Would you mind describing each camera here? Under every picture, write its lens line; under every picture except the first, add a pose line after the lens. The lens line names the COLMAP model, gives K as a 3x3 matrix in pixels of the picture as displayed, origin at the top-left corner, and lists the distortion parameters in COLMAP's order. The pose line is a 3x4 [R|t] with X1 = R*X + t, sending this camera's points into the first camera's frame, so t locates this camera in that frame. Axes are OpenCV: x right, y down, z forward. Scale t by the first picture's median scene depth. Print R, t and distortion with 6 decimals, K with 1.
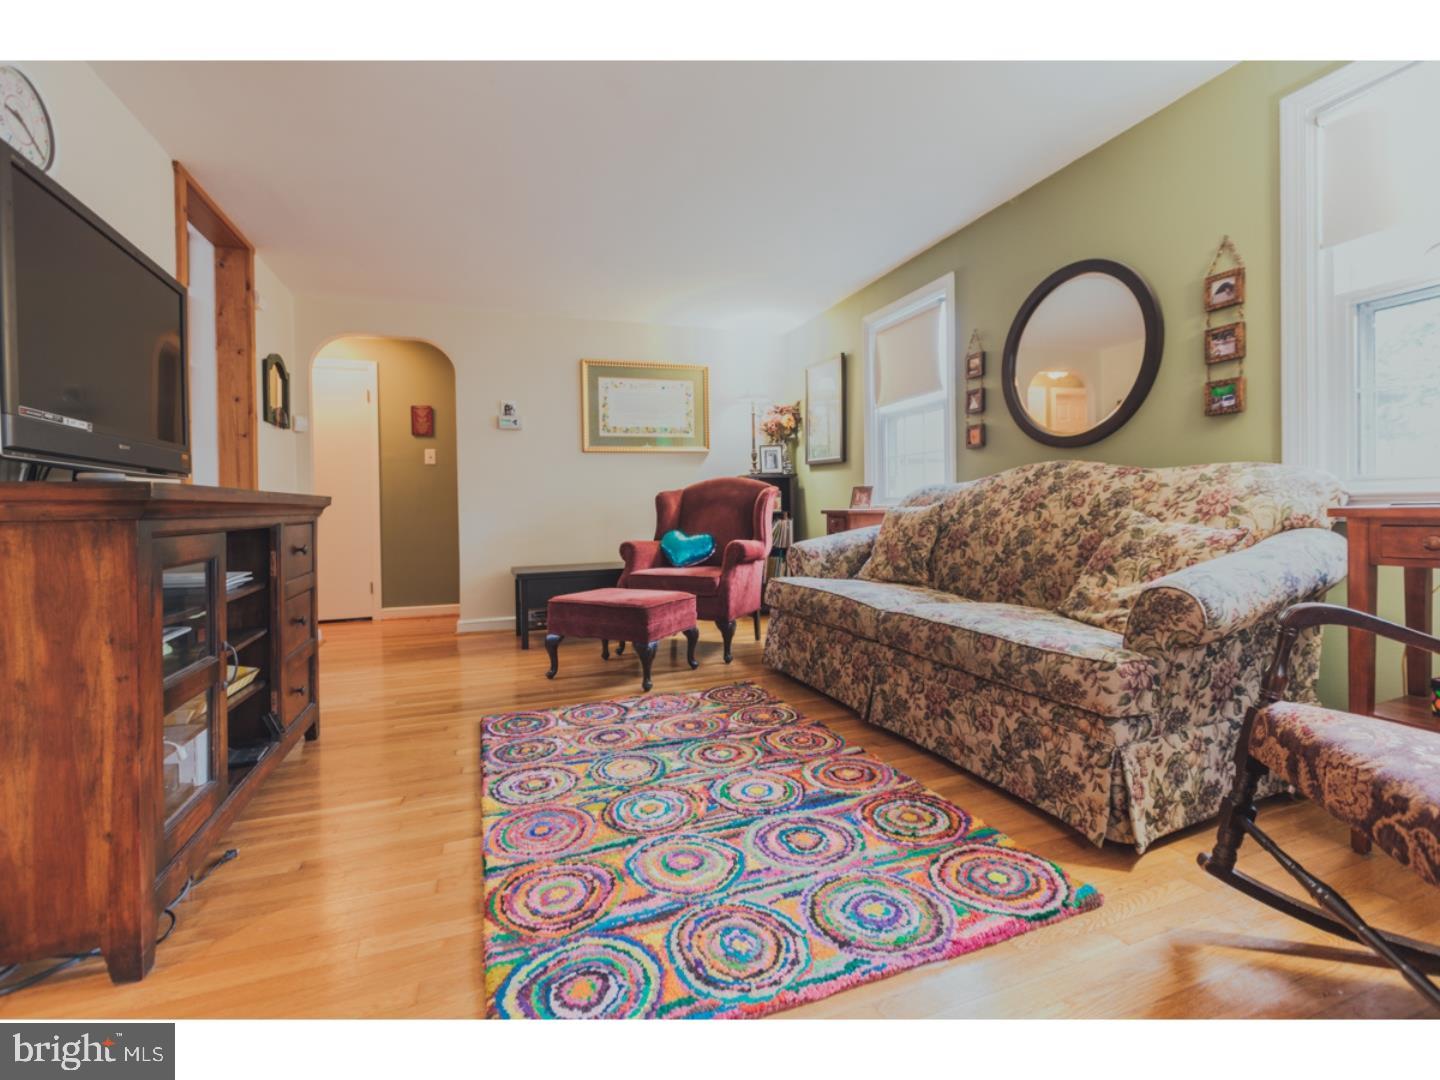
lens RADIAL K [[596.6, 0, 719.5], [0, 596.6, 515.3], [0, 0, 1]] dist [-0.000829, -0.000386]
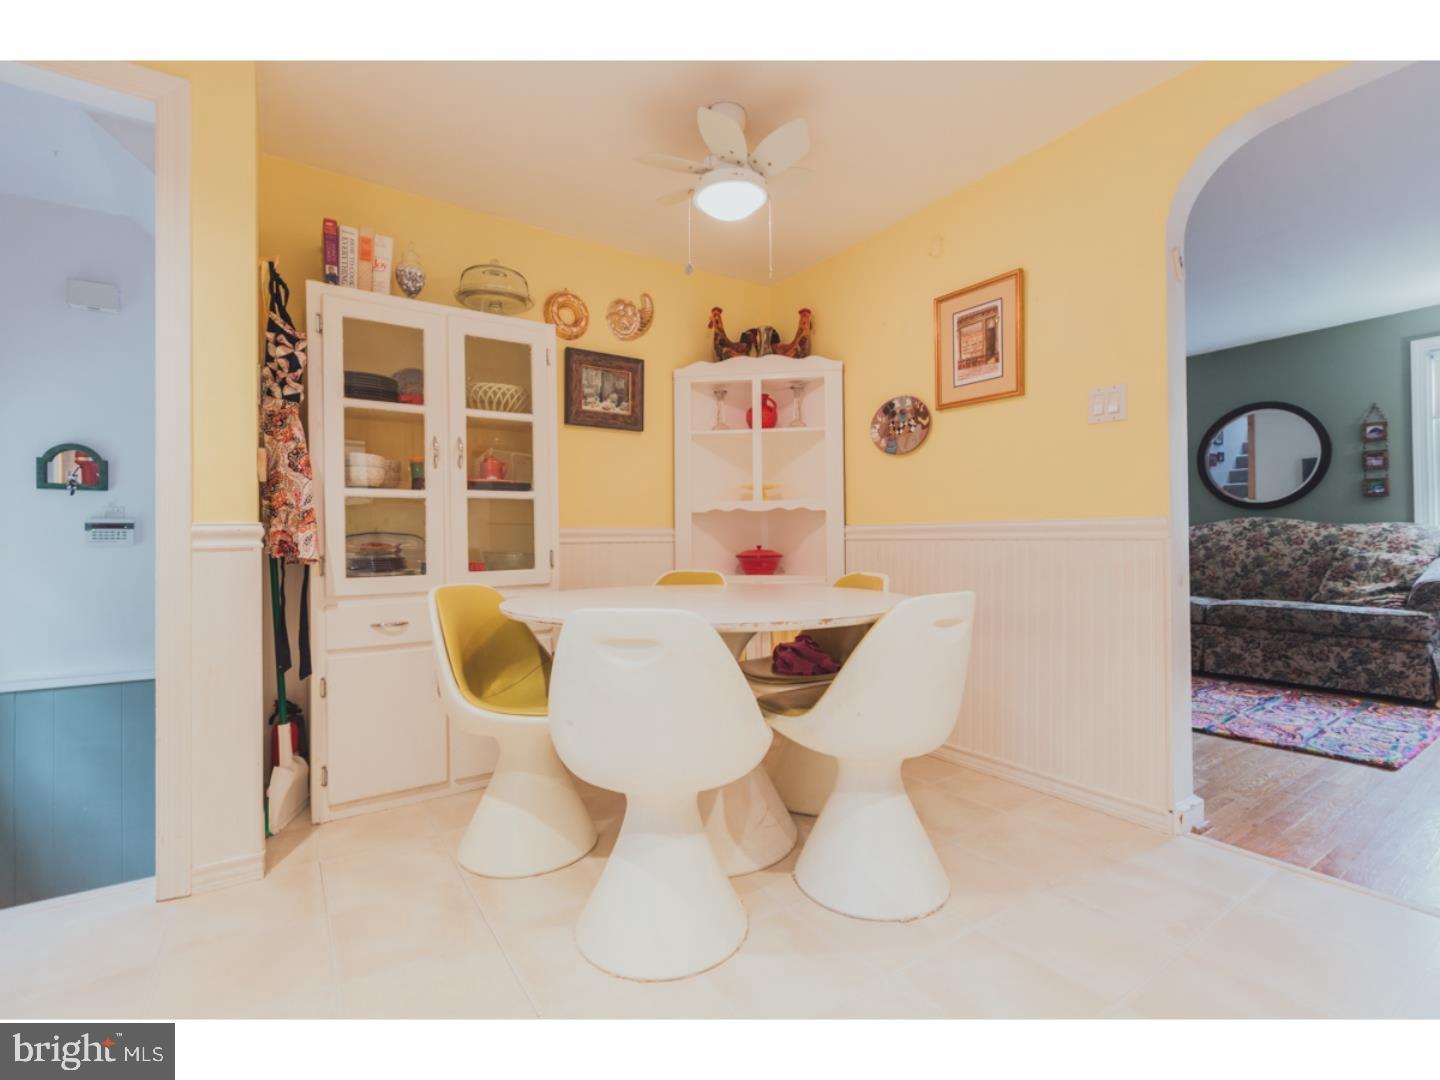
lens RADIAL K [[628.8, 0, 642.8], [0, 628.8, 536.7], [0, 0, 1]] dist [-0.000243, -0.000034]
pose [[0.974768, 0.009208, 0.223031, -1.913714], [-0.003613, 0.999669, -0.025484, 0.019379], [-0.223192, 0.024035, 0.974478, -0.437008]]
